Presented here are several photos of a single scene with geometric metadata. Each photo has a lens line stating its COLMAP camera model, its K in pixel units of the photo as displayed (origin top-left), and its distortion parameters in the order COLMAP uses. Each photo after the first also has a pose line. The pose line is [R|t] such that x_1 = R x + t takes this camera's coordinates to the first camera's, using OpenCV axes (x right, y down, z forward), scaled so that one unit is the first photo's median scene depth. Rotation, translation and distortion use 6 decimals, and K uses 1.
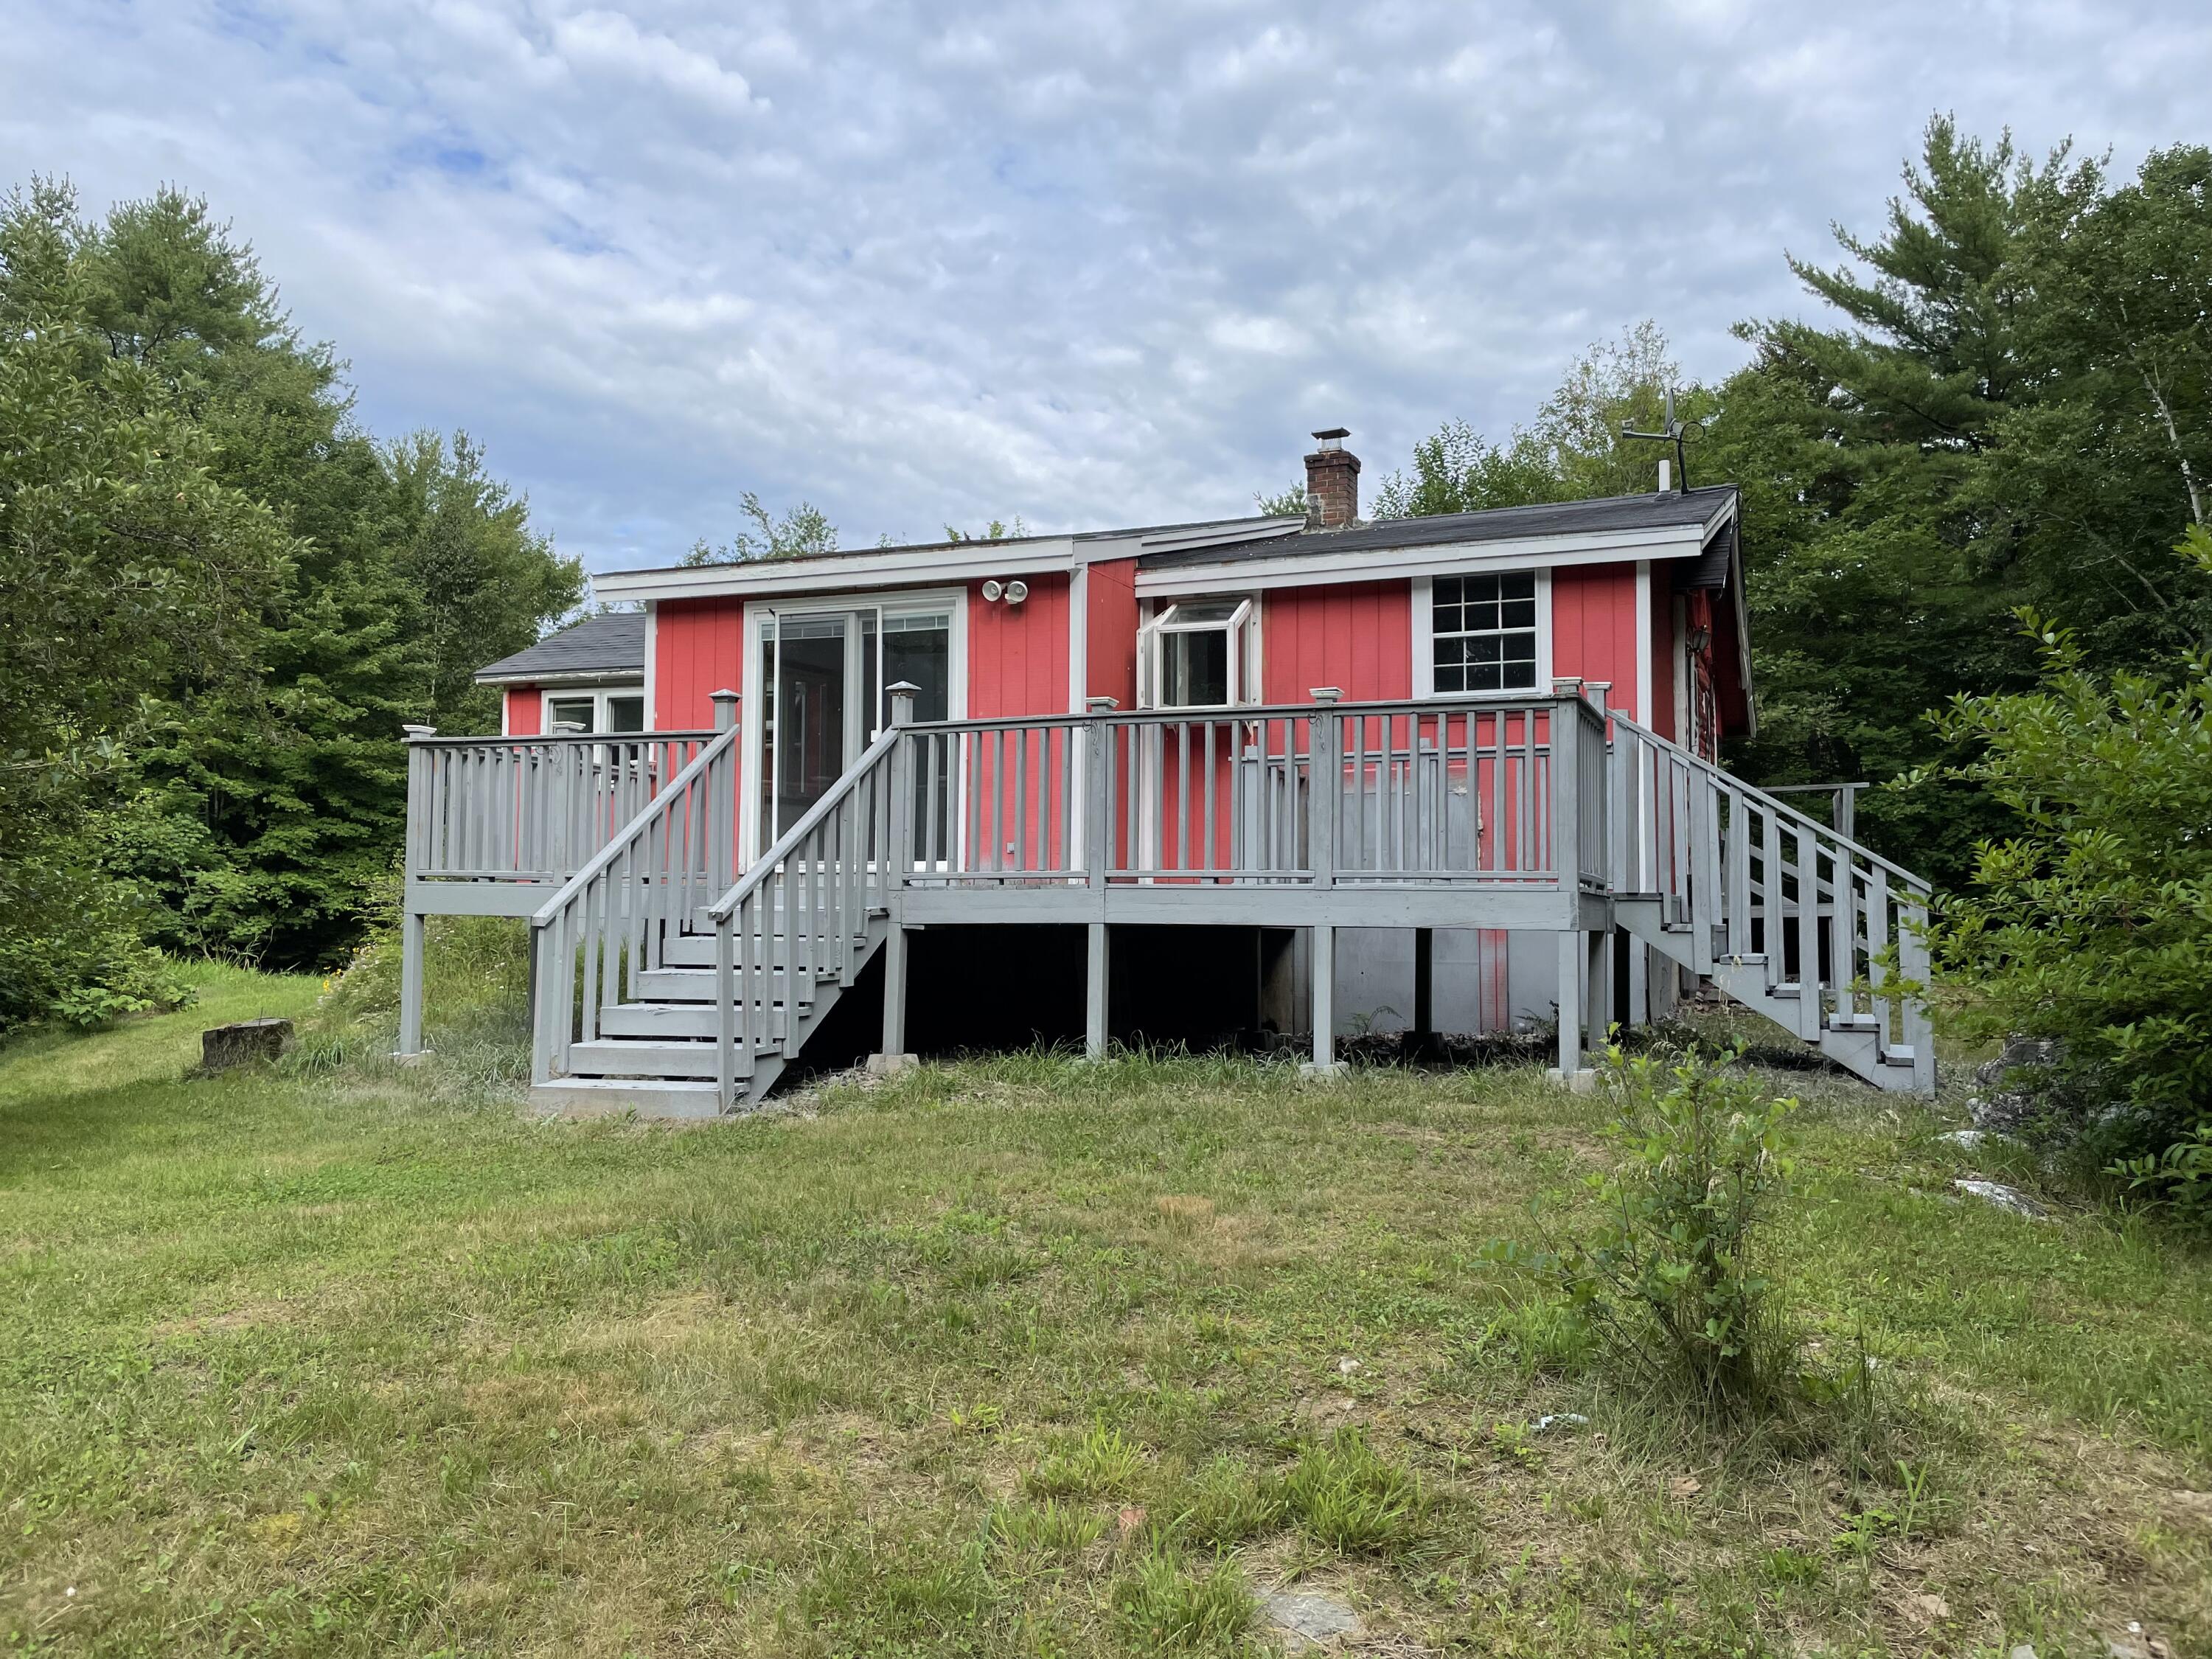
lens RADIAL K [[1680.6, 0, 1105.3], [0, 1680.6, 827.6], [0, 0, 1]] dist [0.031036, -0.002615]
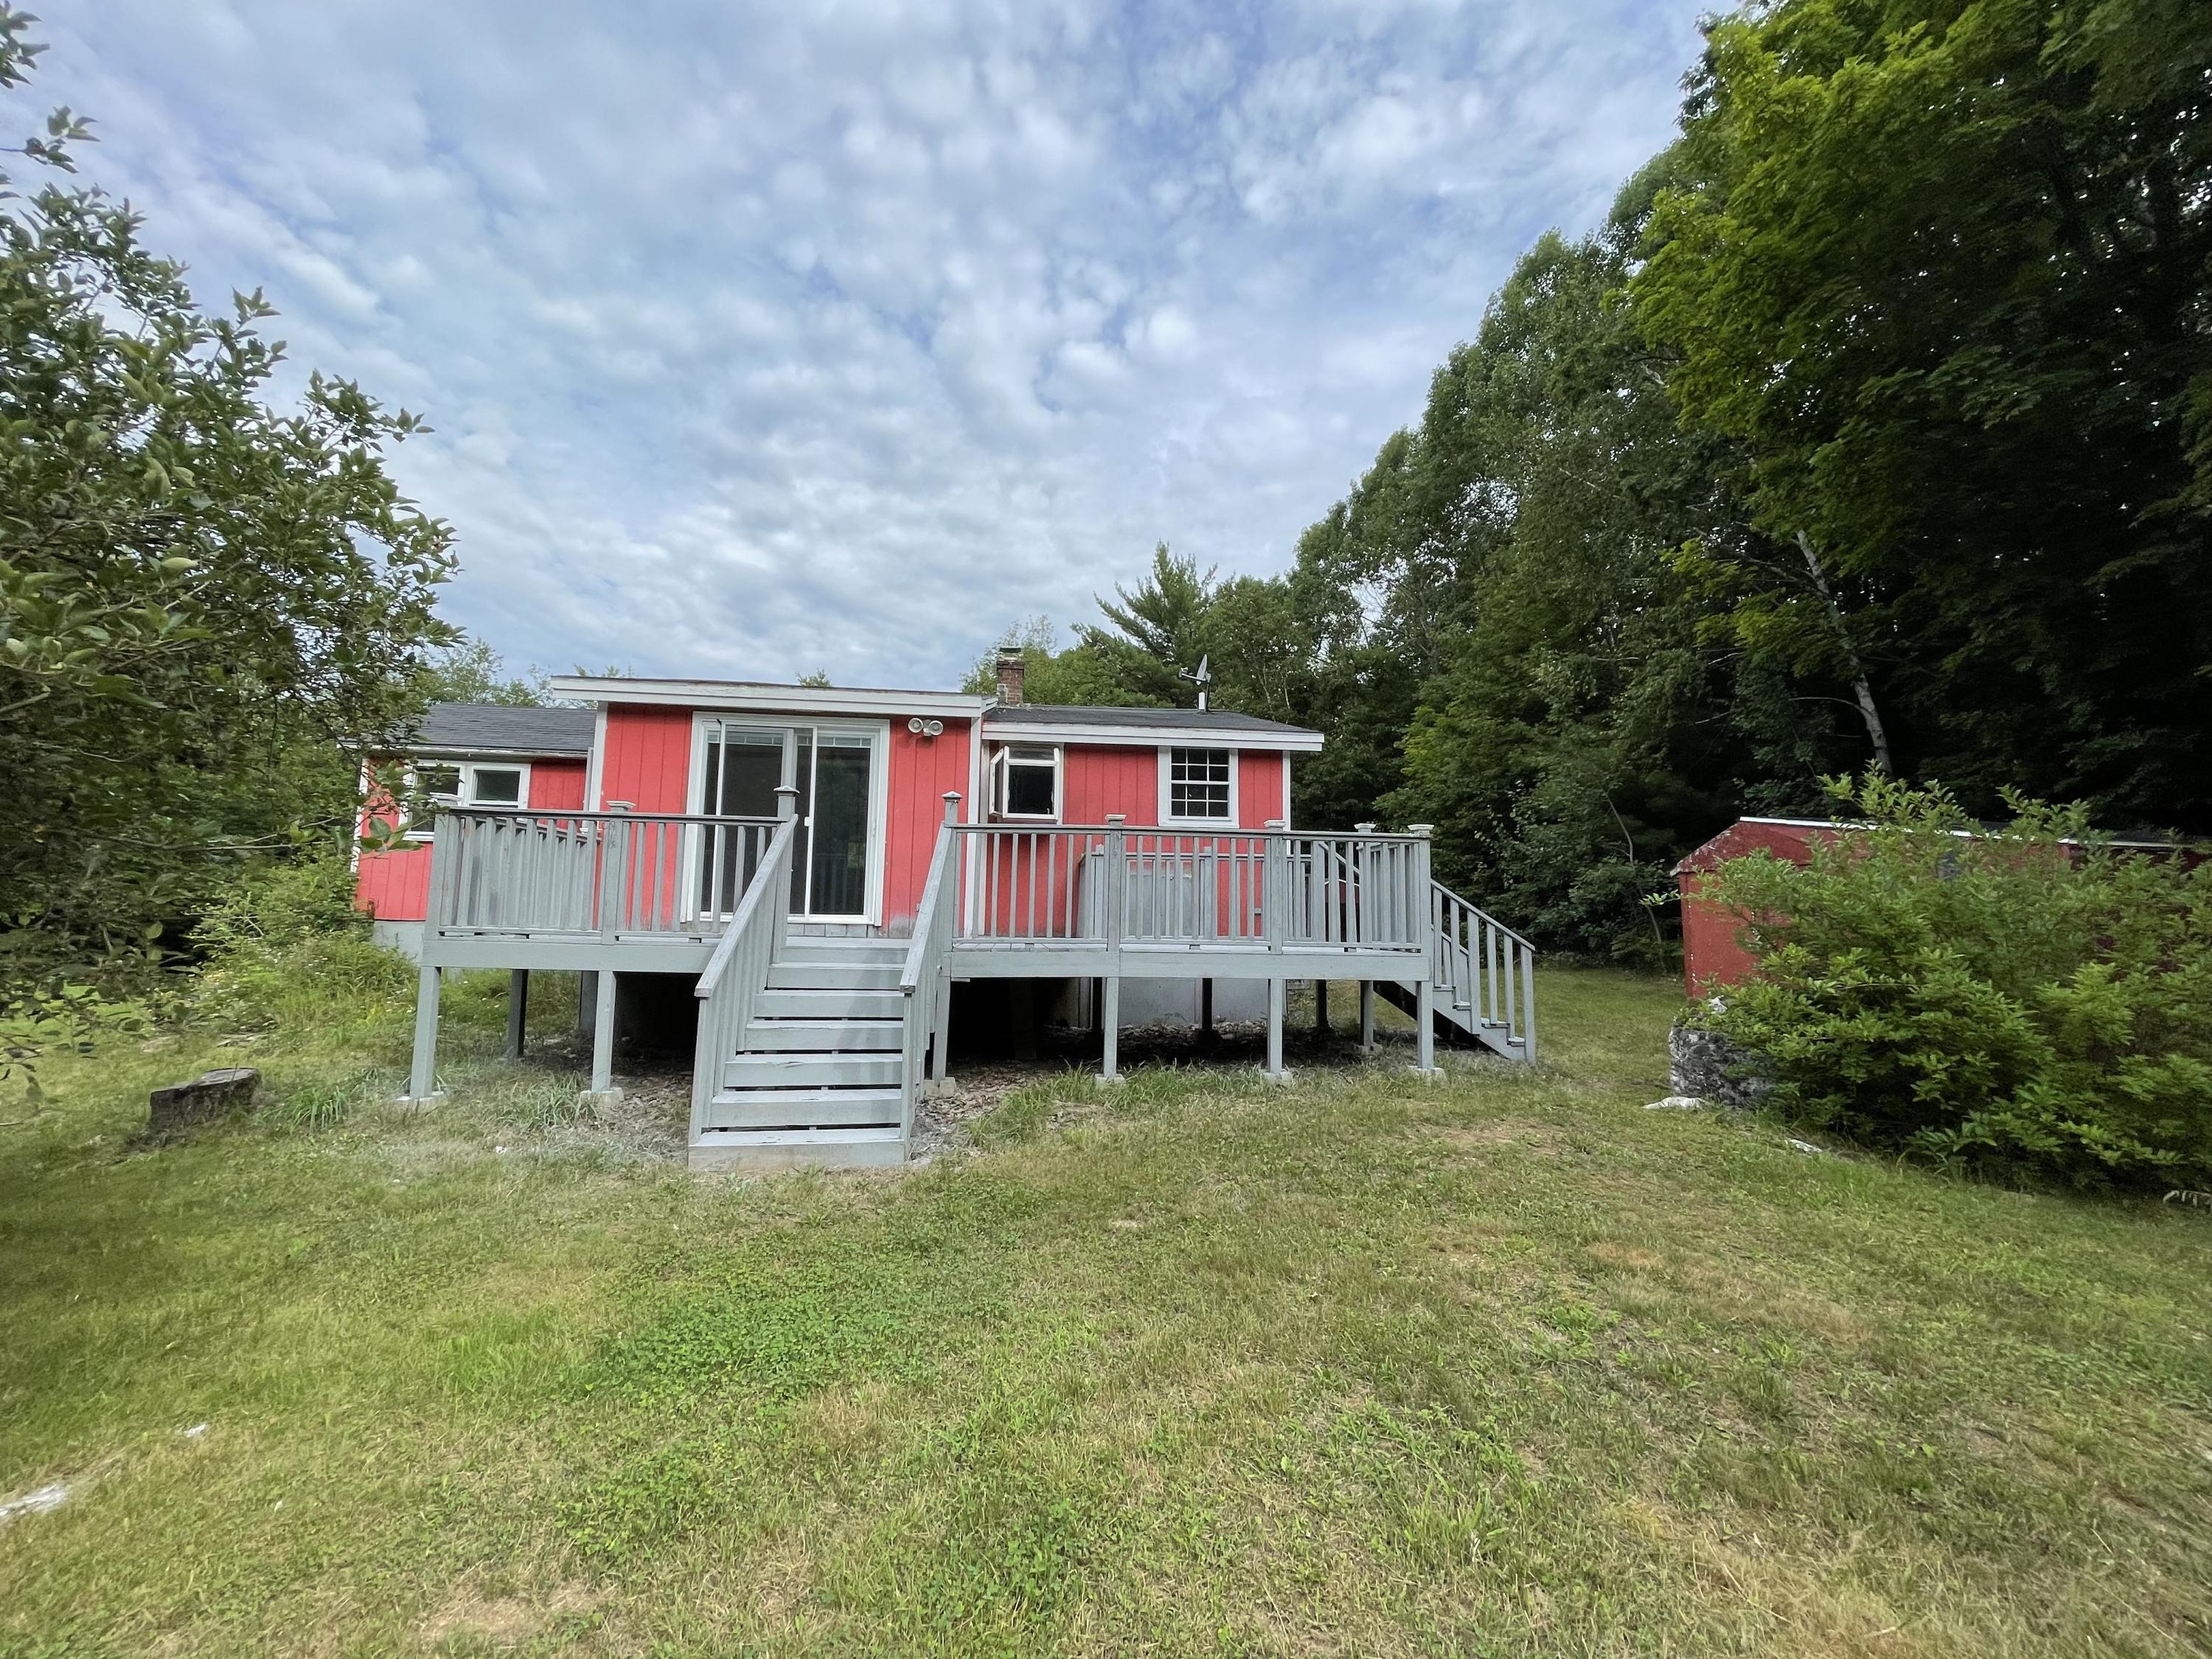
lens RADIAL K [[883.8, 0, 1107.8], [0, 883.8, 827.4], [0, 0, 1]] dist [-0.003850, -0.000031]
pose [[0.875320, 0.055632, 0.480333, -0.276068], [-0.035102, 0.998049, -0.051625, -0.021639], [-0.482268, 0.028328, 0.875566, 0.266125]]
